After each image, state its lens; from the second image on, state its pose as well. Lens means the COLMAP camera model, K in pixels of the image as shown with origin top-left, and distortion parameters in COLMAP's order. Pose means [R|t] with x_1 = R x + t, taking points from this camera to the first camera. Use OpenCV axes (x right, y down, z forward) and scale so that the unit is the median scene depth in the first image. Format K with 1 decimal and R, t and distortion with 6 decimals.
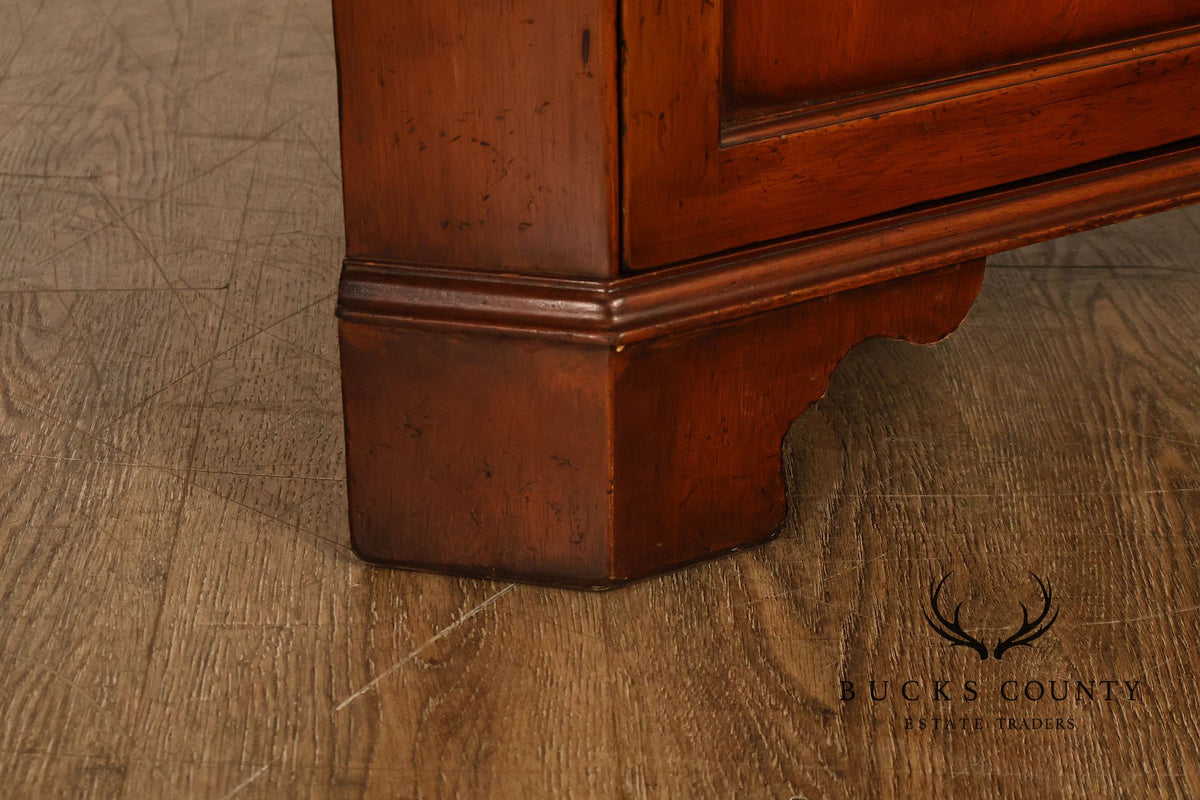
lens RADIAL K [[2403.4, 0, 590.4], [0, 2403.4, 396.9], [0, 0, 1]] dist [0.002546, 0.000000]
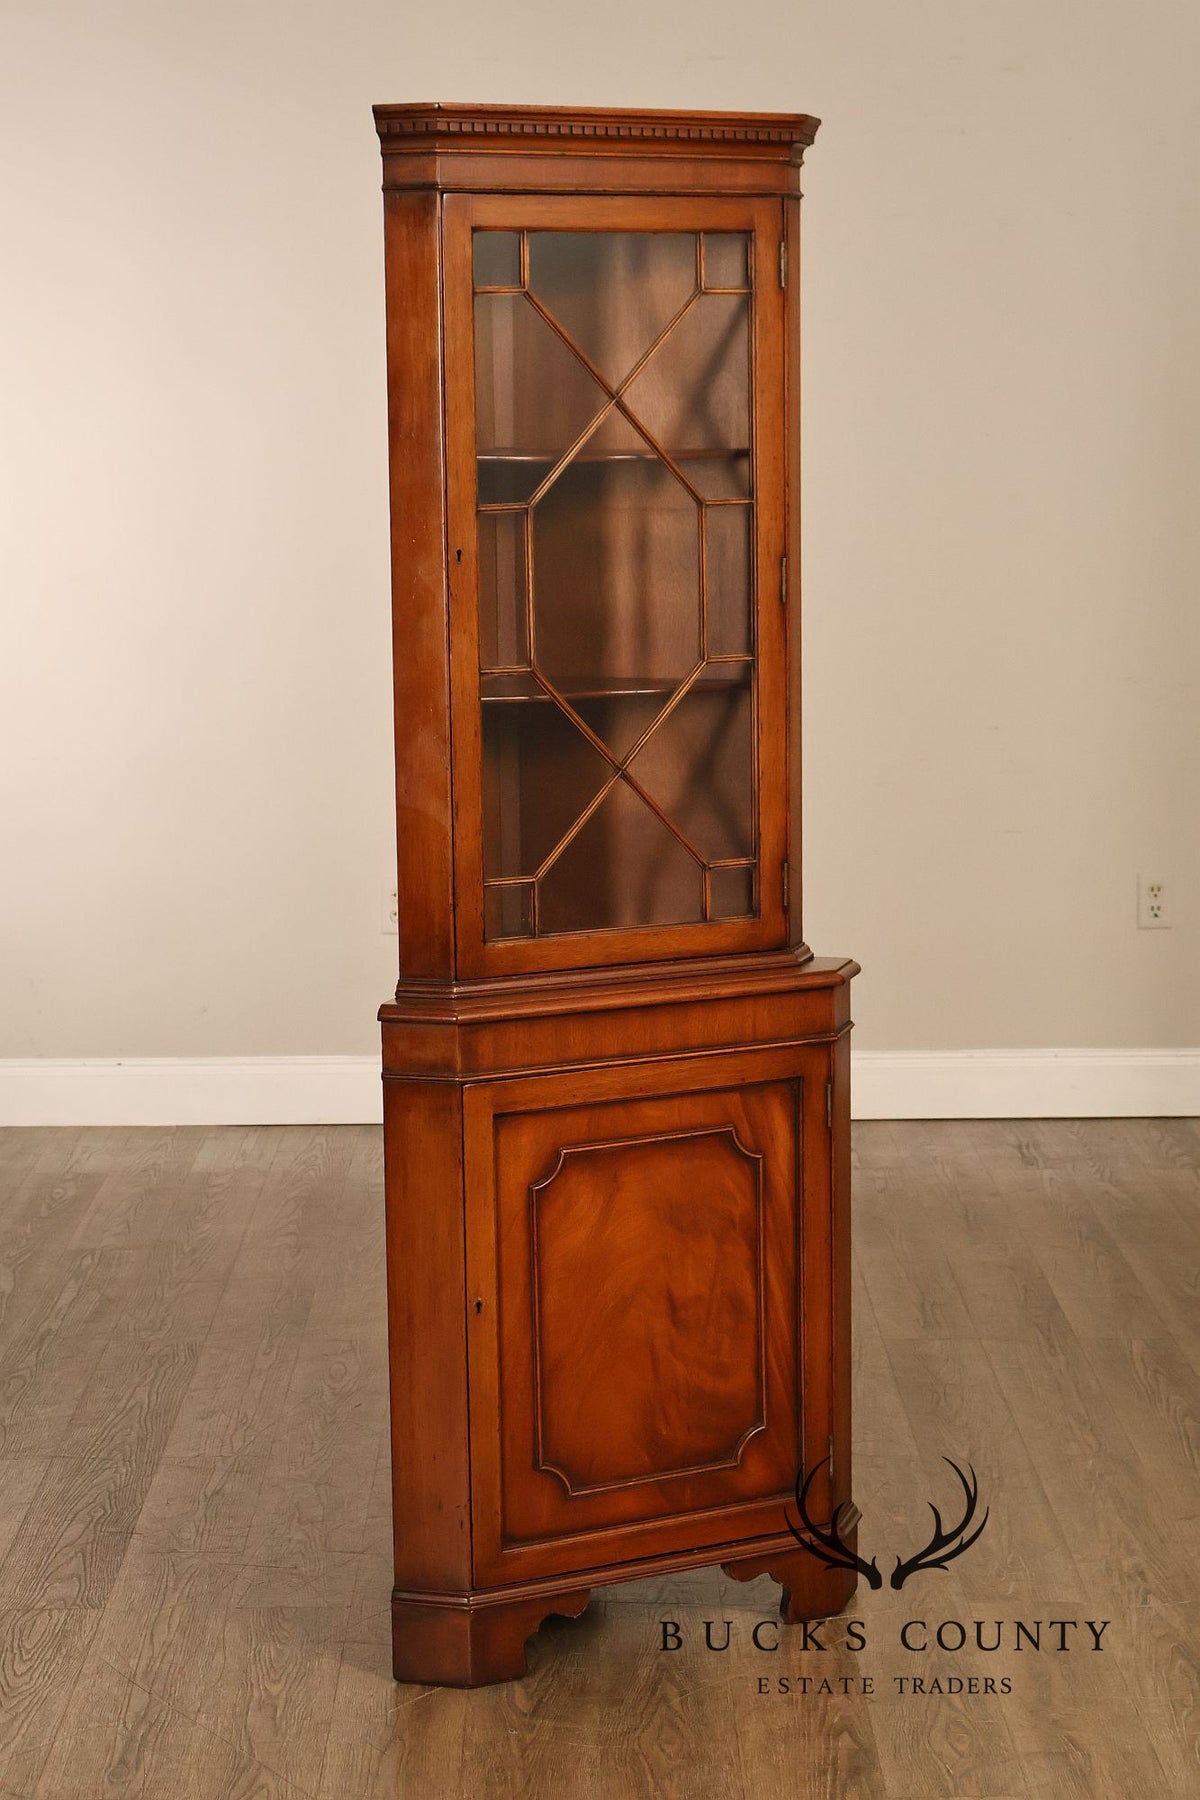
lens RADIAL K [[3605.1, 0, 593.0], [0, 3605.1, 904.5], [0, 0, 1]] dist [0.002546, 0.000000]
pose [[0.998829, 0.000382, -0.048369, 0.415192], [-0.014368, 0.957181, -0.289133, 0.478579], [0.046188, 0.289489, 0.956066, -4.043336]]
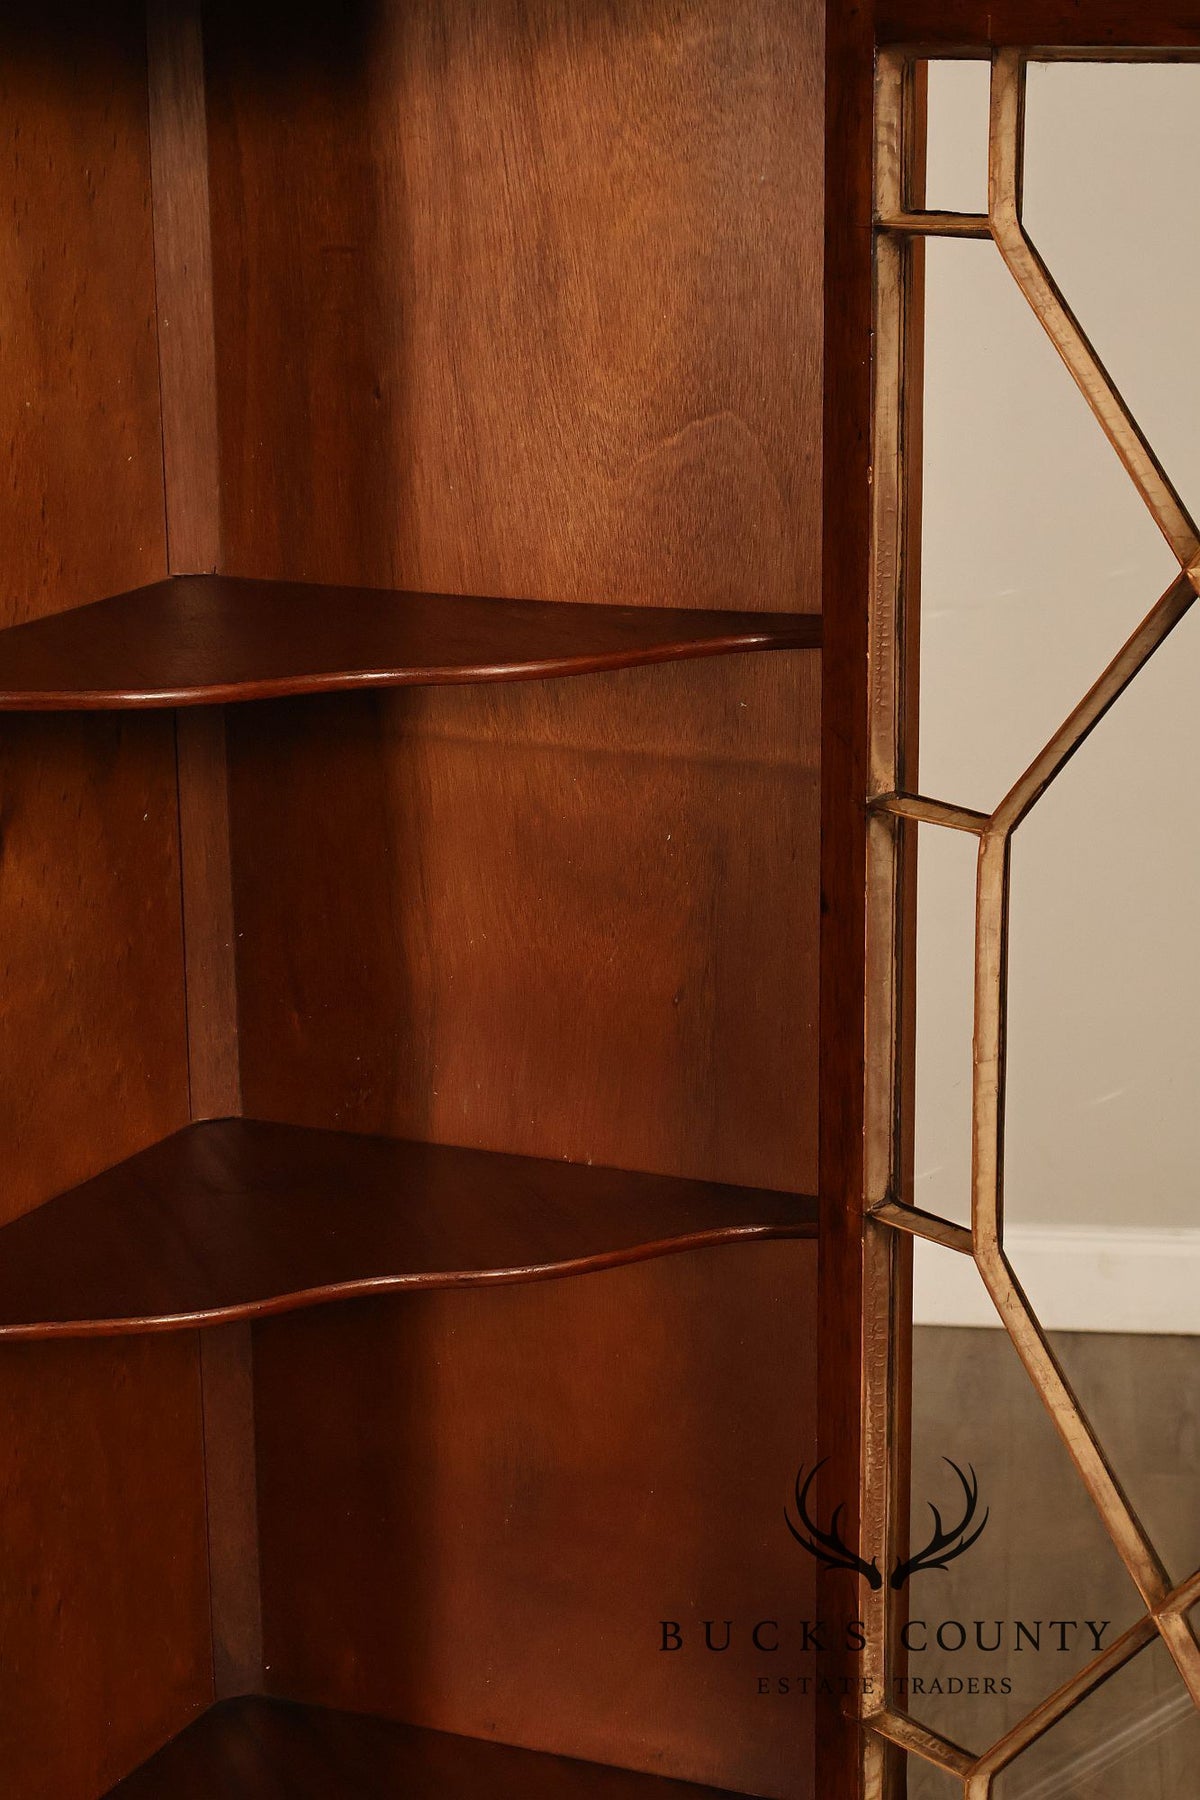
lens RADIAL K [[3605.1, 0, 590.6], [0, 3605.1, 903.0], [0, 0, 1]] dist [0.002546, 0.000000]
pose [[0.984414, 0.037866, -0.171740, 0.624843], [-0.070026, 0.980190, -0.185269, -1.109334], [0.161322, 0.194407, 0.967564, -1.188555]]
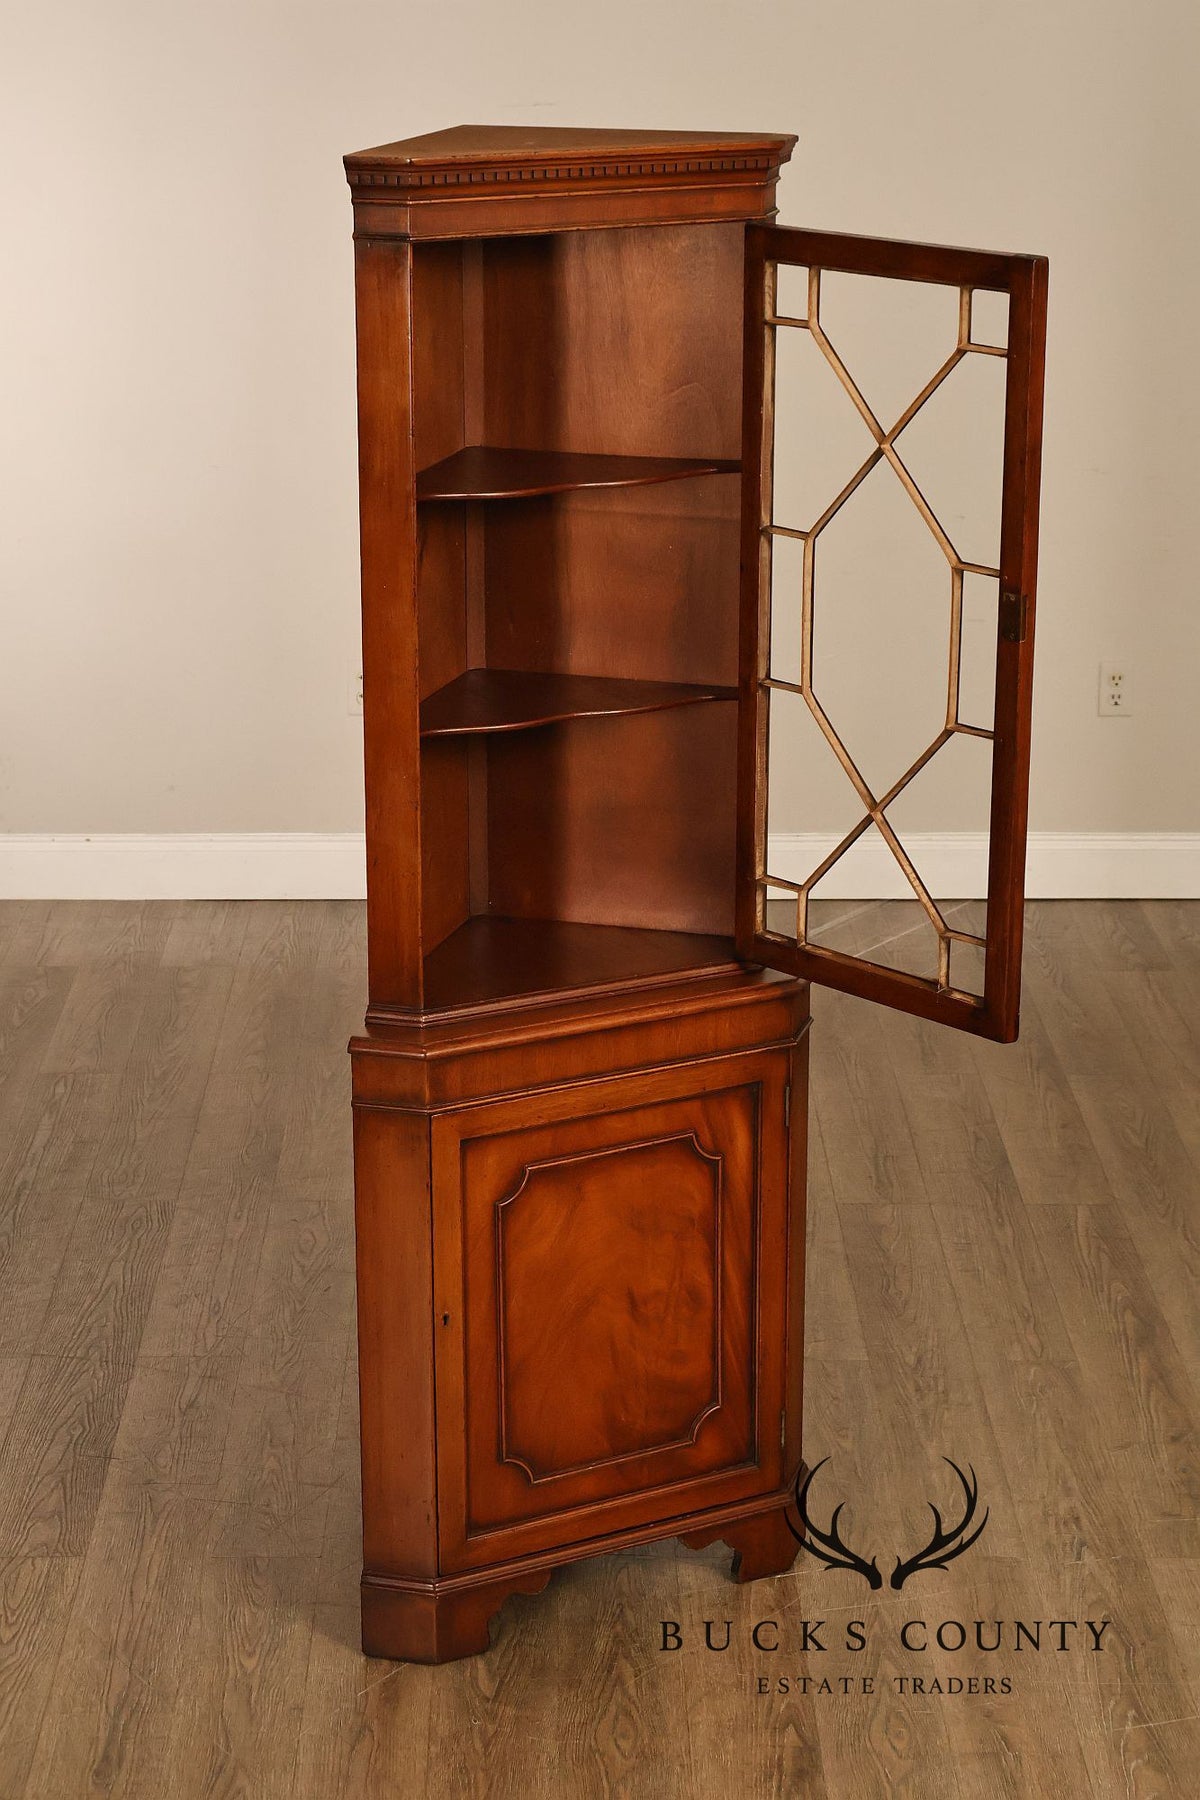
lens RADIAL K [[3605.1, 0, 609.8], [0, 3605.1, 910.7], [0, 0, 1]] dist [0.002546, 0.000000]
pose [[0.999356, 0.016868, -0.031675, 0.405462], [-0.021122, 0.990044, -0.139165, -0.279849], [0.029012, 0.139745, 0.989762, -4.304825]]
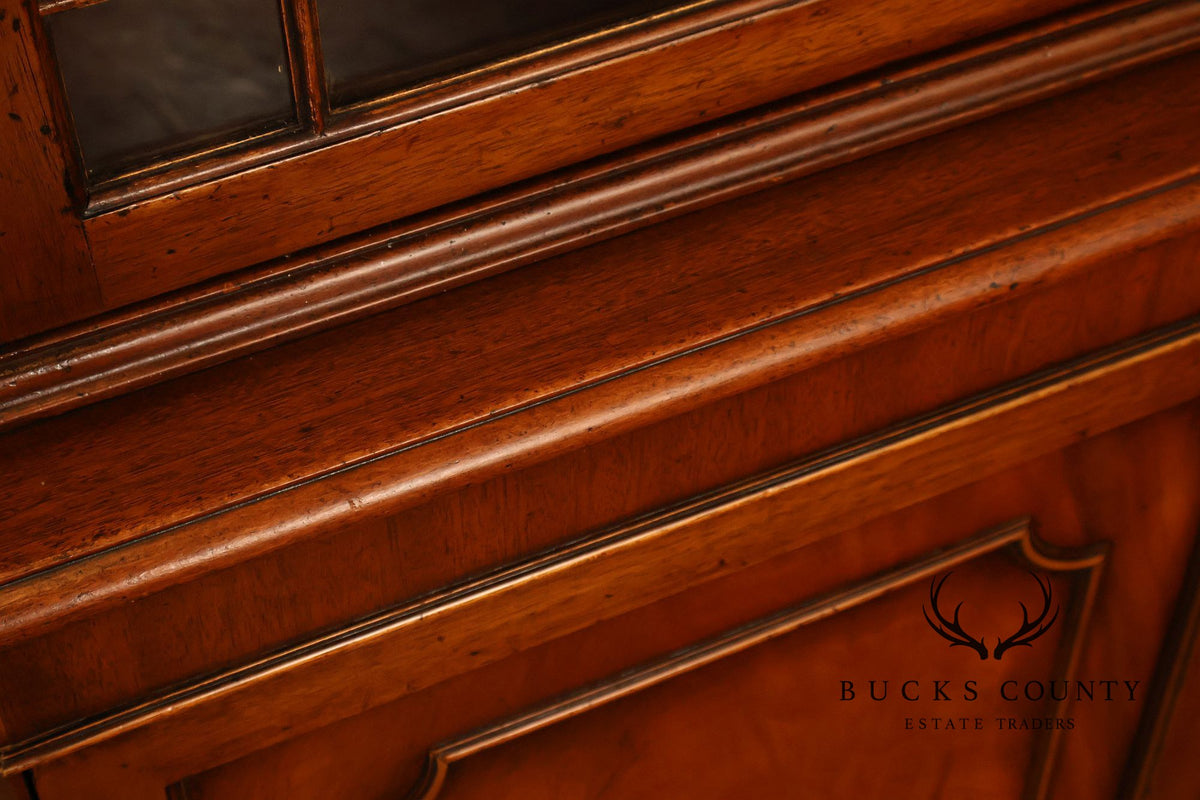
lens RADIAL K [[2403.4, 0, 600.8], [0, 2403.4, 398.7], [0, 0, 1]] dist [0.002546, 0.000000]
pose [[0.991763, 0.095234, -0.085656, 0.268302], [-0.050401, 0.904936, 0.422553, -1.171515], [0.117754, -0.414755, 0.902282, -0.041238]]
